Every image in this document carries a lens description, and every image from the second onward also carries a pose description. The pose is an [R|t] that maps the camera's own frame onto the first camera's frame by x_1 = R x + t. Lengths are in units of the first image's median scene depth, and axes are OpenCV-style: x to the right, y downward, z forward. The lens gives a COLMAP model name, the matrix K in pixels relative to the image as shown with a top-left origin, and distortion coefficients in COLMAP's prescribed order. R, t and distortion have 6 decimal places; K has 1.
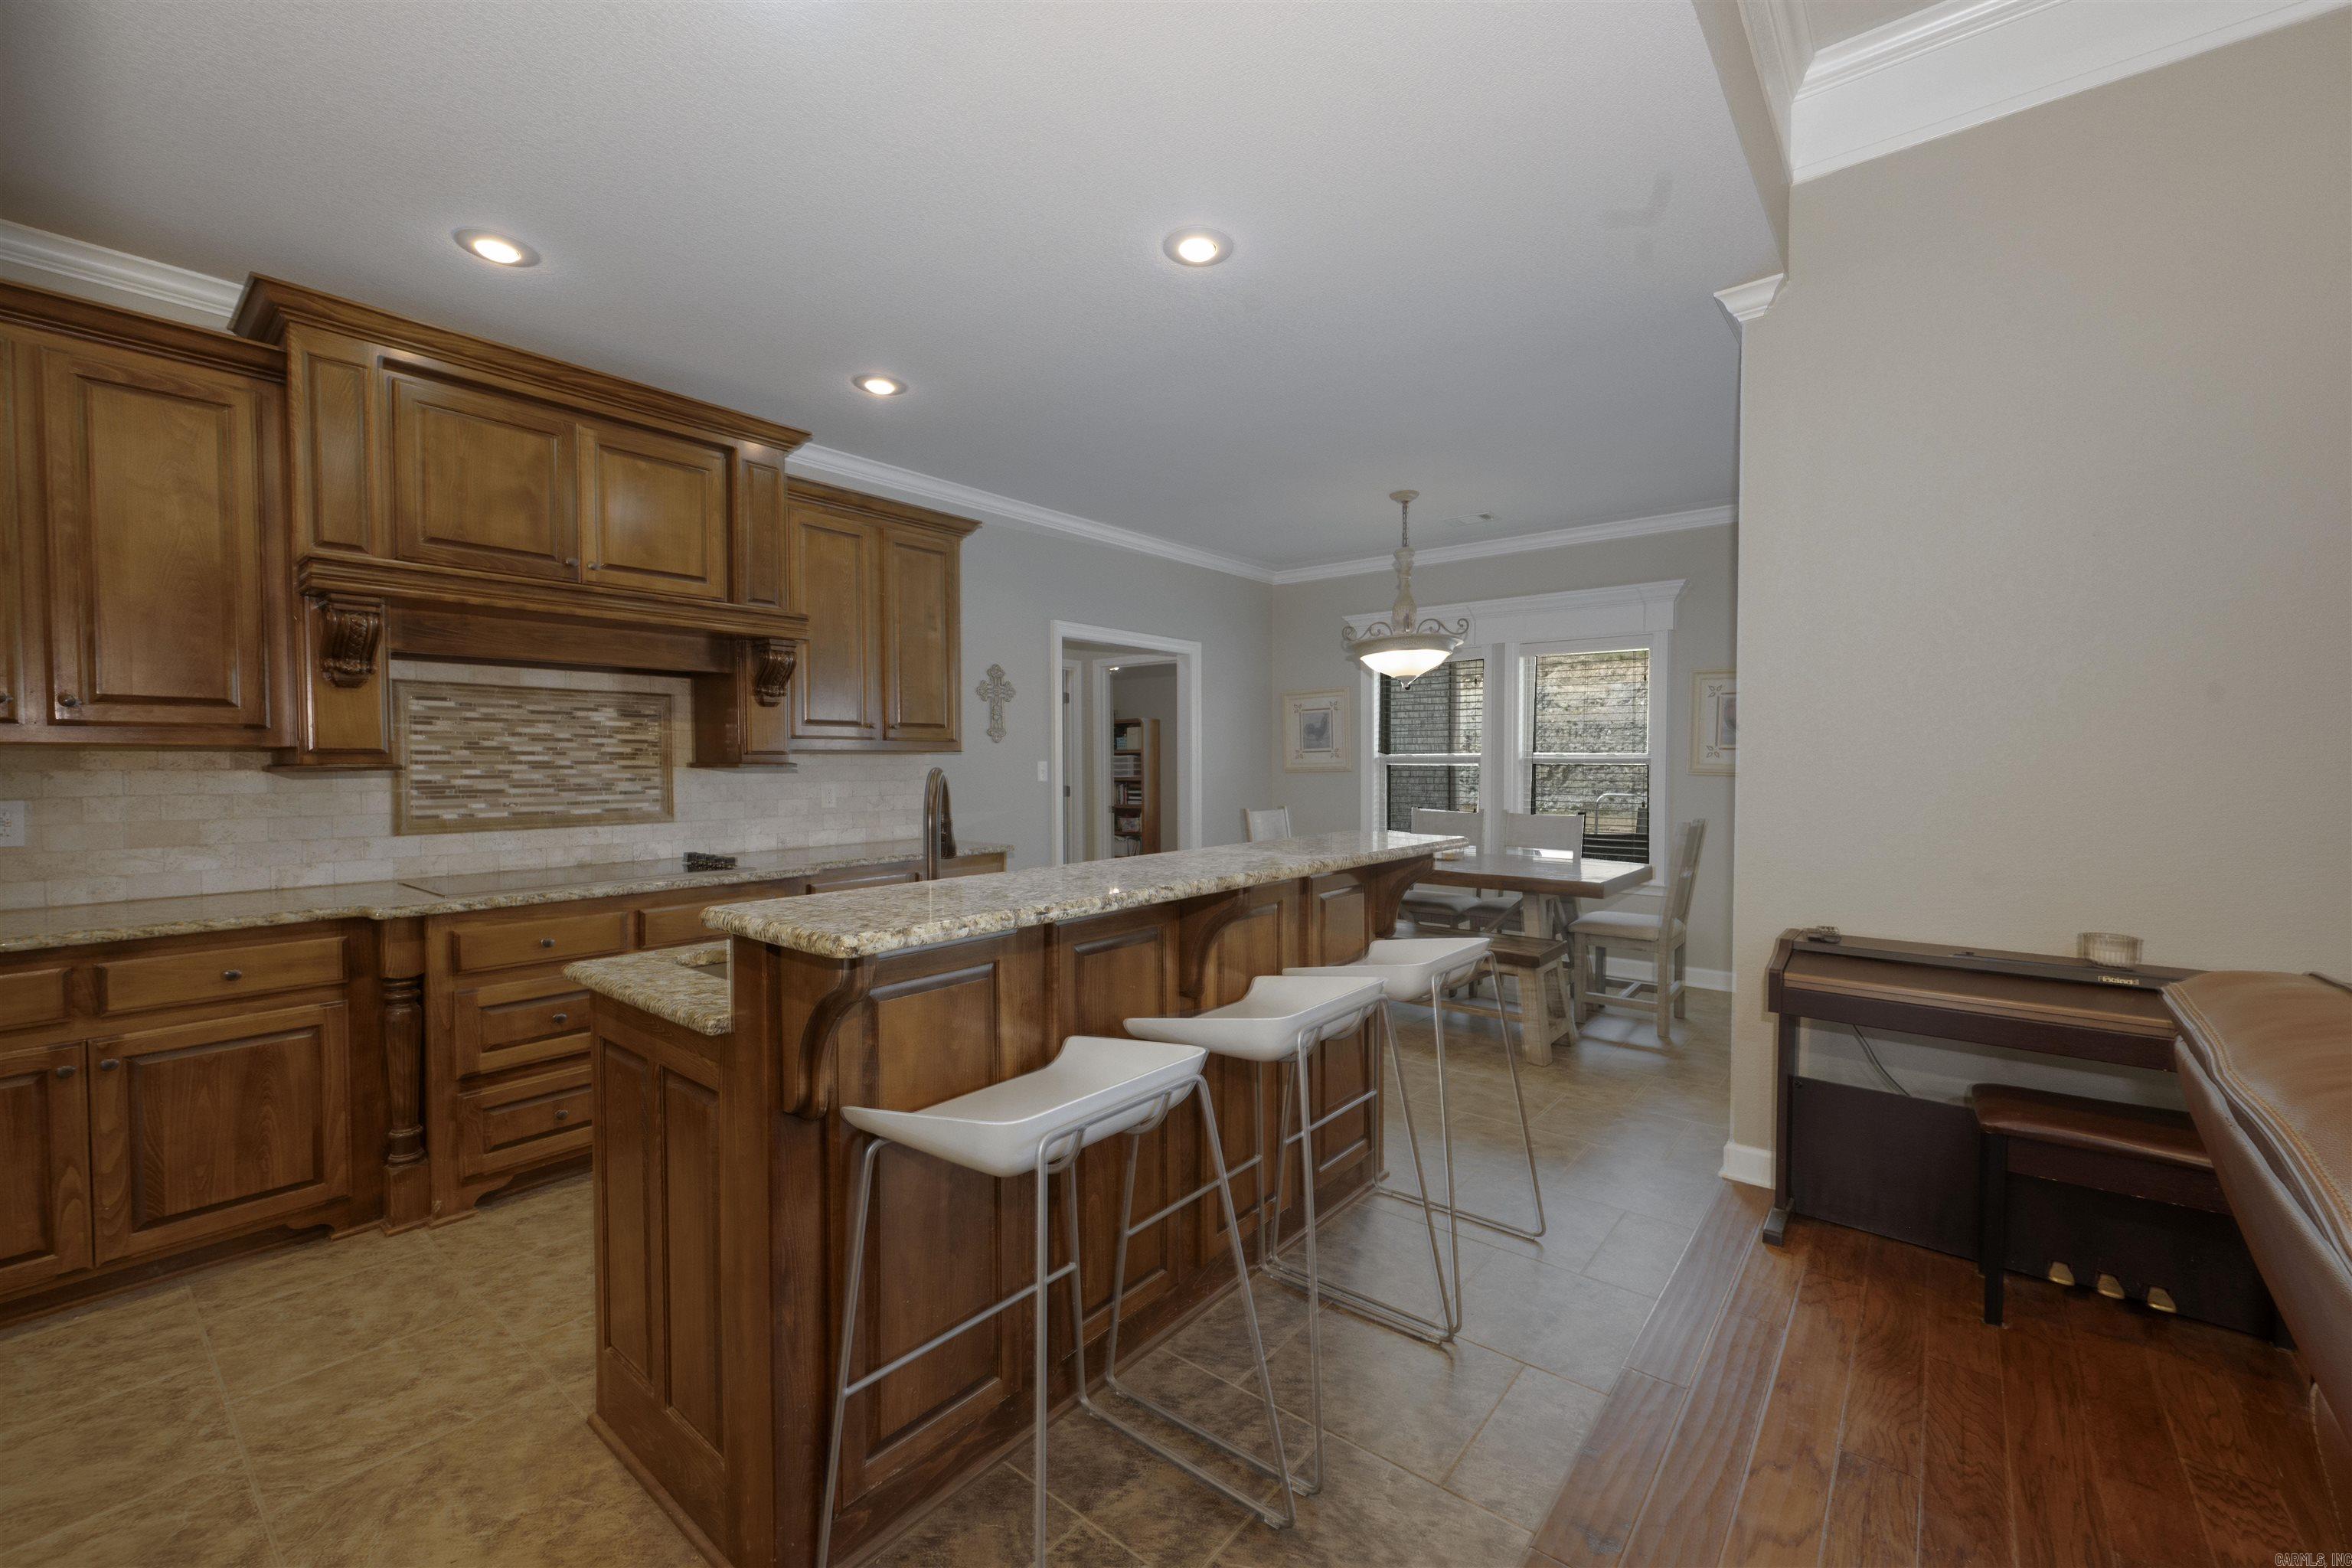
lens RADIAL K [[943.6, 0, 1184.0], [0, 943.6, 783.8], [0, 0, 1]] dist [0.002387, 0.000163]
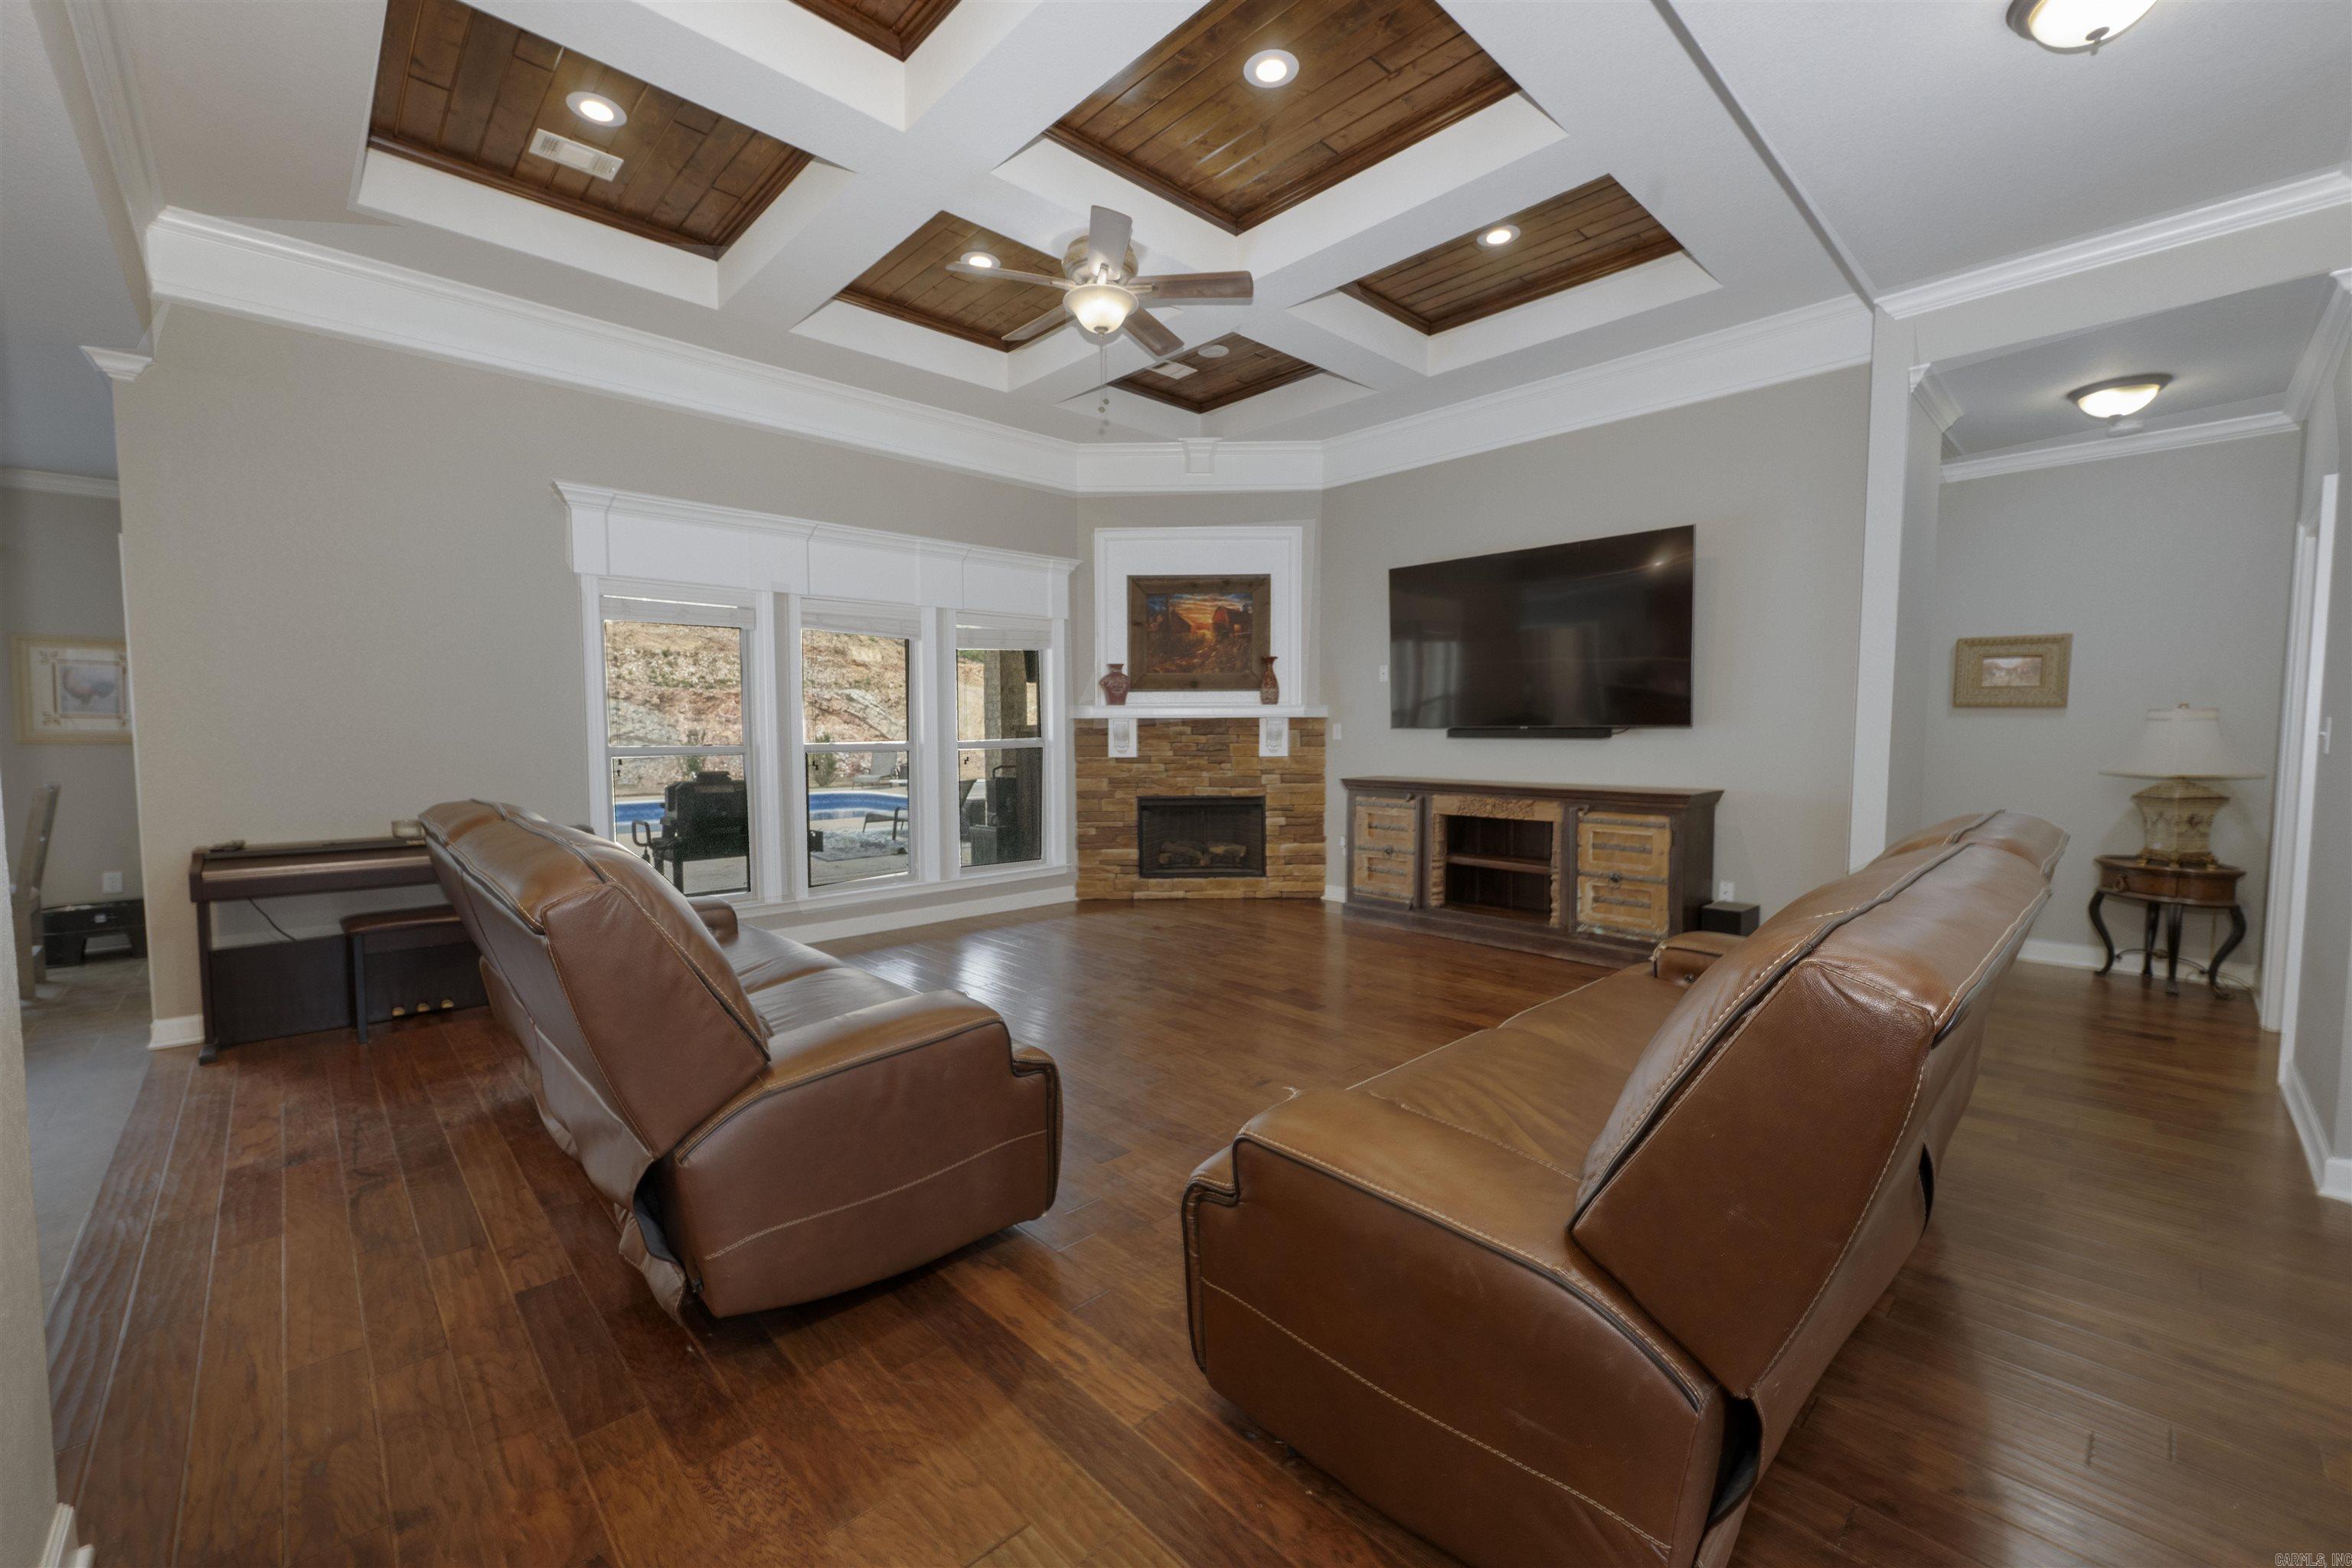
lens RADIAL K [[935.2, 0, 1168.0], [0, 935.2, 786.2], [0, 0, 1]] dist [-0.001710, -0.000389]
pose [[0.138157, -0.060629, 0.988553, -0.496936], [0.028082, 0.997963, 0.057281, 0.026929], [-0.990012, 0.019847, 0.139578, -0.582631]]
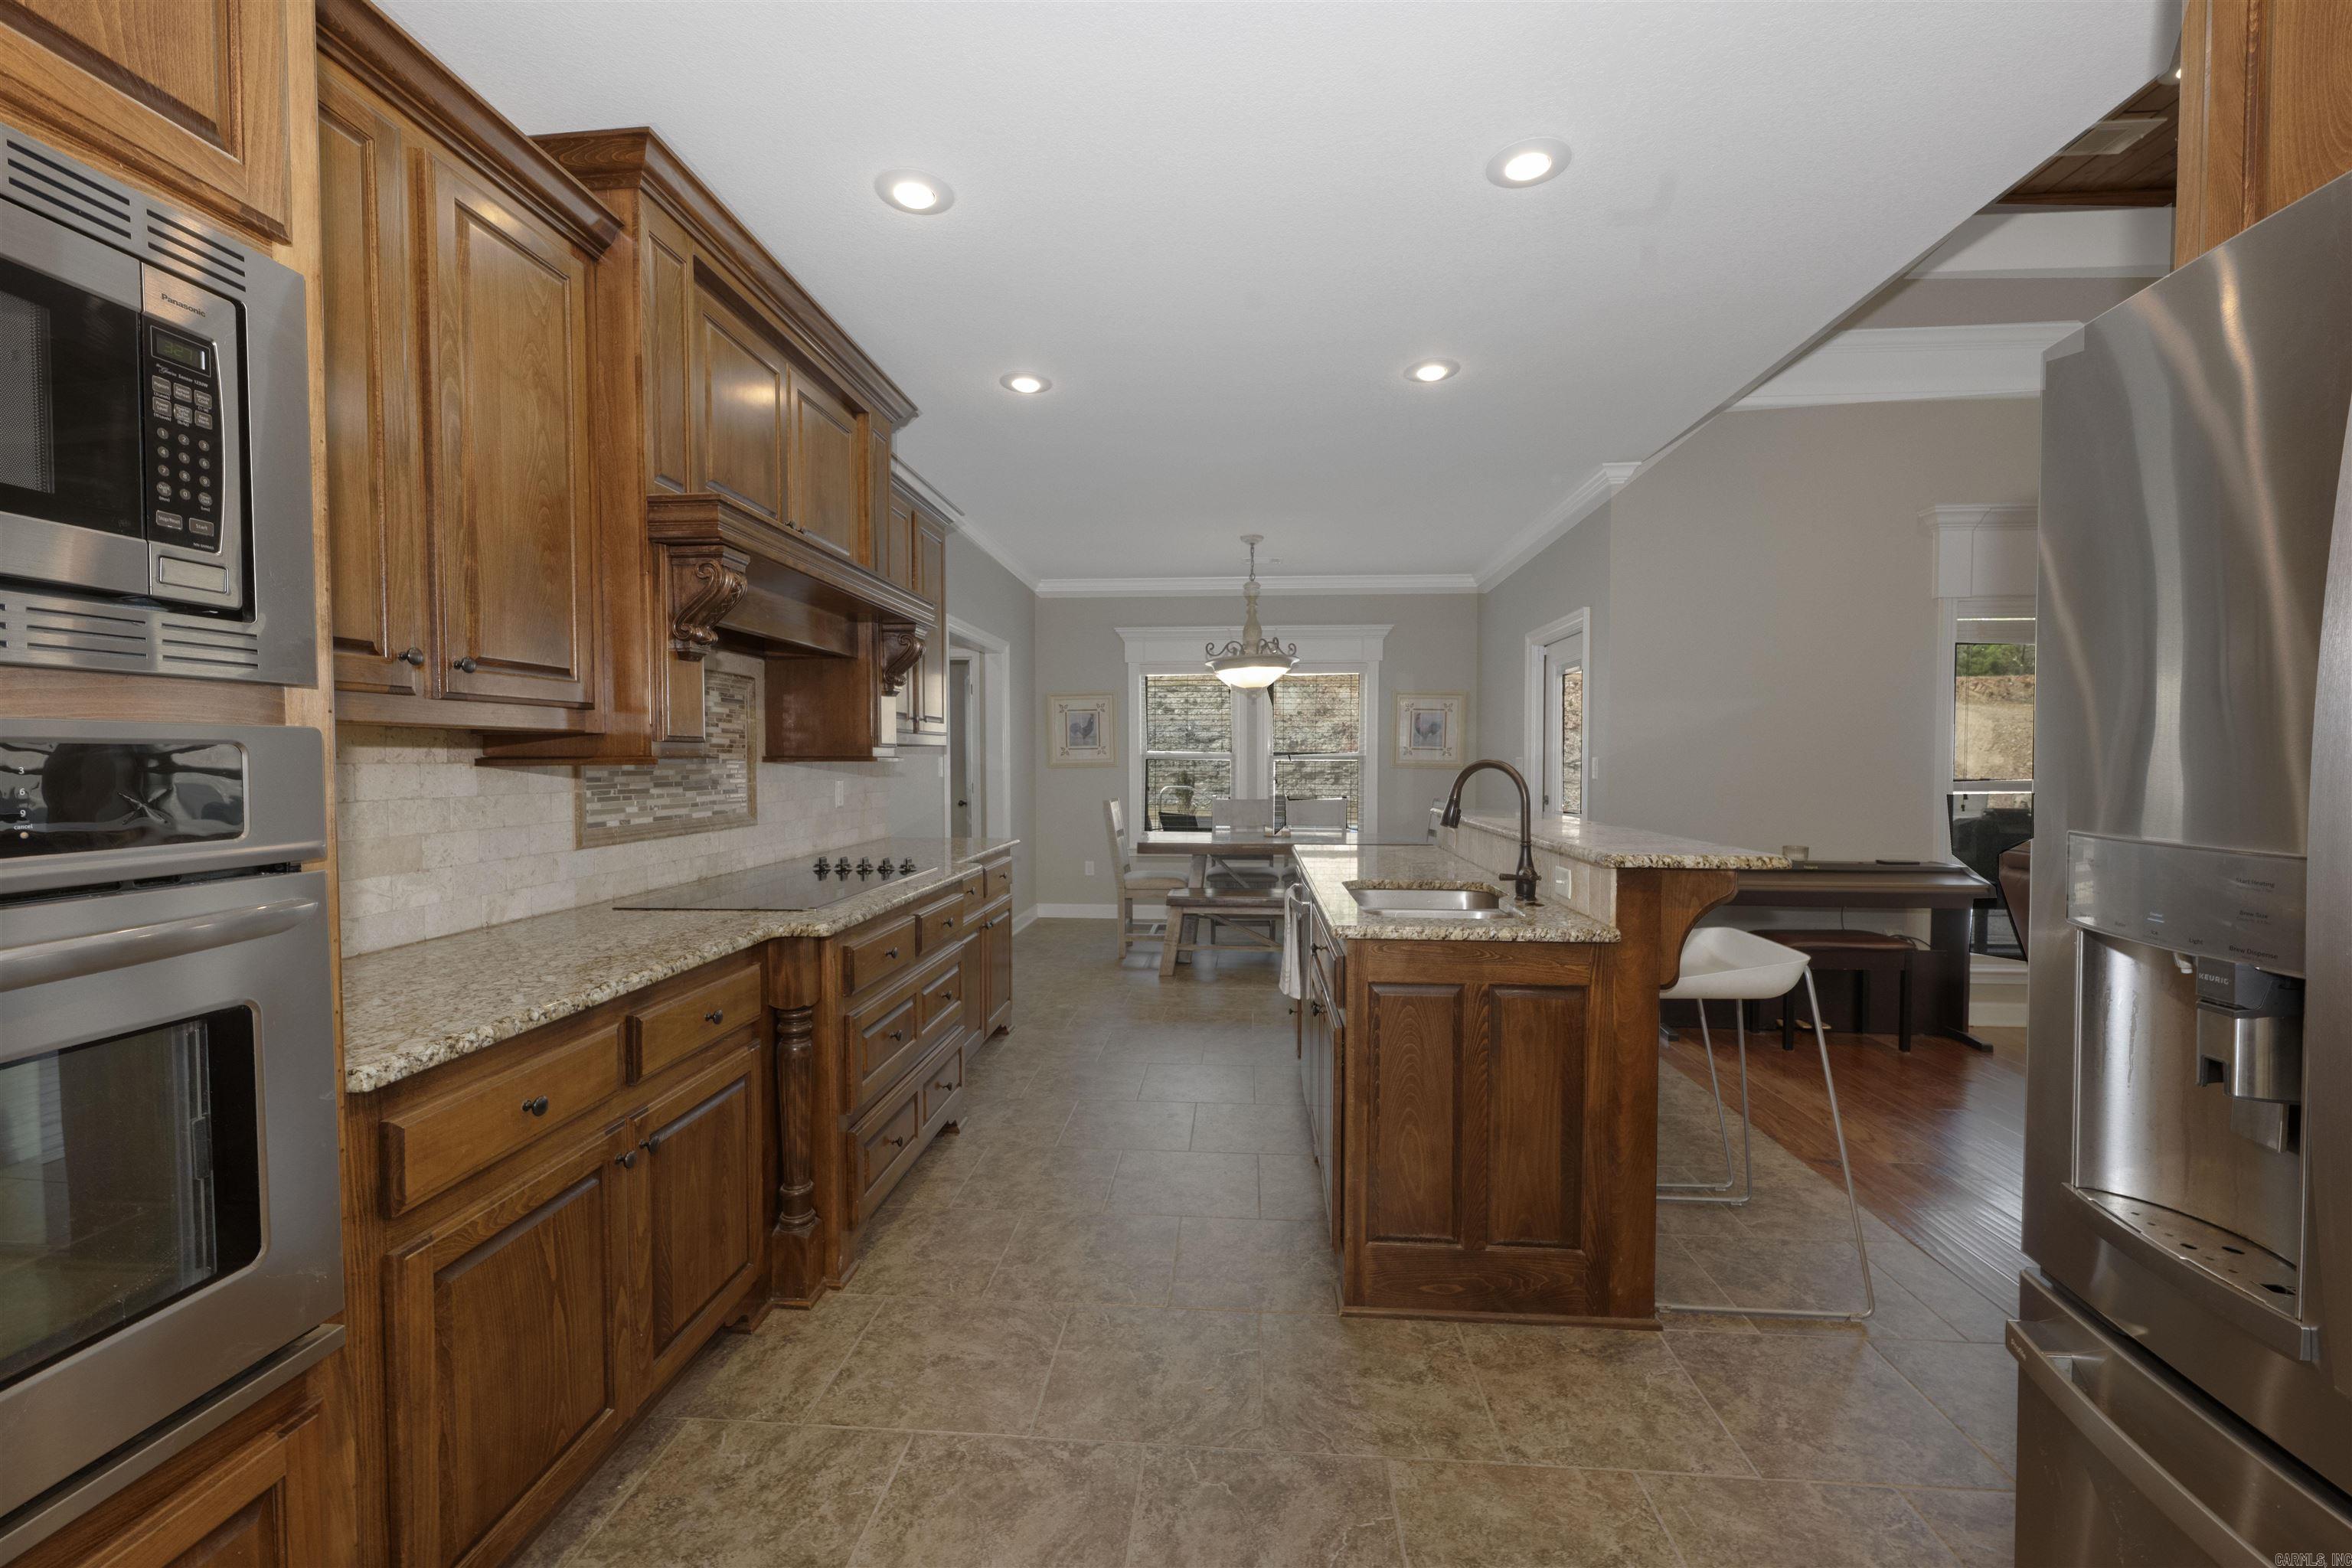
lens RADIAL K [[933.8, 0, 1189.9], [0, 933.8, 778.4], [0, 0, 1]] dist [0.001425, 0.000063]
pose [[0.823430, -0.011846, 0.567294, -0.946862], [0.013682, 0.999906, 0.001019, 0.003168], [-0.567252, 0.006923, 0.823515, 0.097483]]
